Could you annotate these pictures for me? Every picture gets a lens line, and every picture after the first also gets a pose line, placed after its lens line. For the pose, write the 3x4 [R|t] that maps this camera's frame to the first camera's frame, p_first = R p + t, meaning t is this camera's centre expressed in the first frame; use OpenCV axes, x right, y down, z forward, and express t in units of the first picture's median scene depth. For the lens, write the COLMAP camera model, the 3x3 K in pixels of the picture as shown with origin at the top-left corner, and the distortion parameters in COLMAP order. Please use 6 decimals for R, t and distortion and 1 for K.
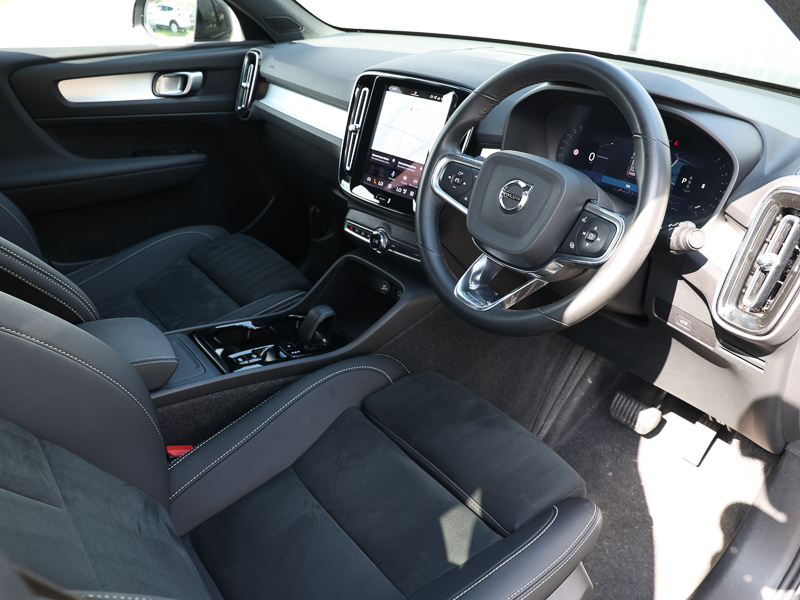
lens RADIAL K [[597.2, 0, 400.0], [0, 597.2, 300.0], [0, 0, 1]] dist [-0.000903, -0.001360]
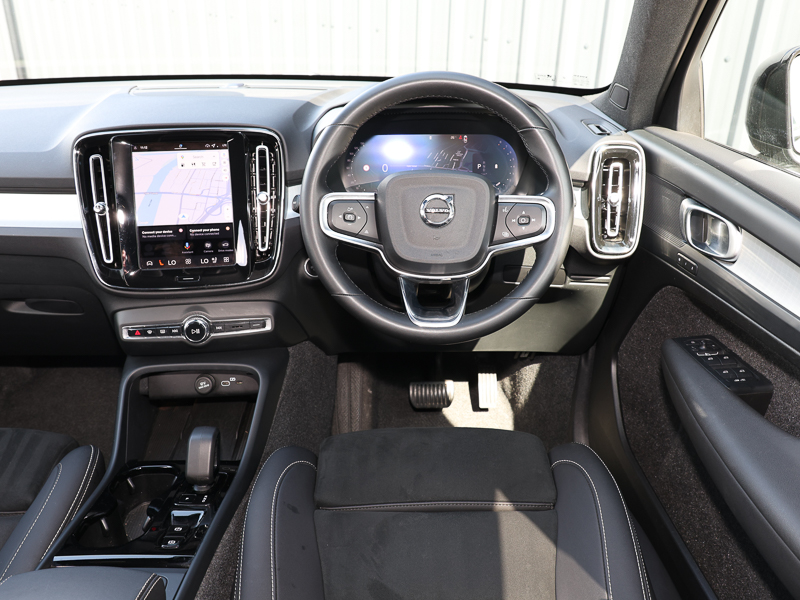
lens RADIAL K [[694.1, 0, 400.0], [0, 694.1, 300.0], [0, 0, 1]] dist [0.004946, 0.002130]
pose [[0.623614, -0.348411, 0.699797, -0.514036], [0.399098, 0.911631, 0.098228, -0.120806], [-0.672180, 0.218031, 0.707556, 0.153217]]
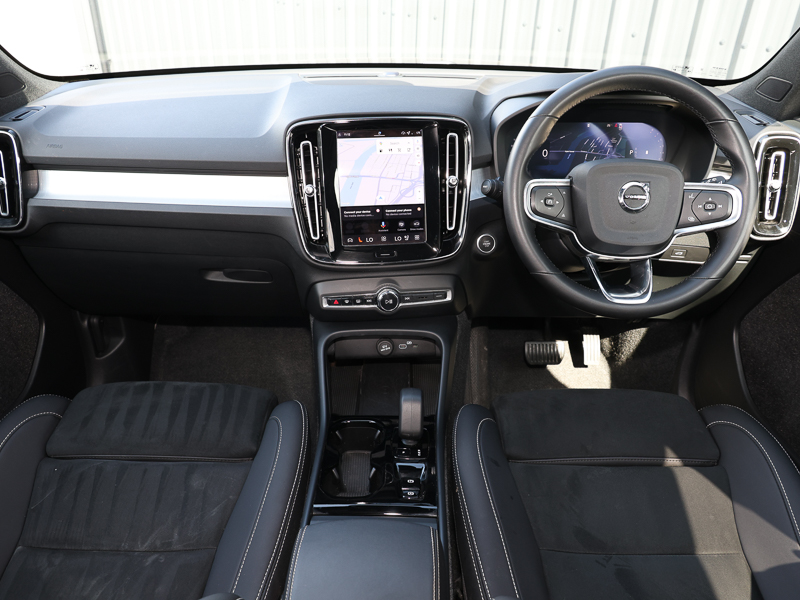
lens RADIAL K [[597.2, 0, 400.0], [0, 597.2, 300.0], [0, 0, 1]] dist [-0.000903, -0.001360]
pose [[0.641031, -0.390448, 0.660779, -0.629345], [0.390278, 0.907142, 0.157408, -0.238638], [-0.660880, 0.156984, 0.733890, 0.339798]]
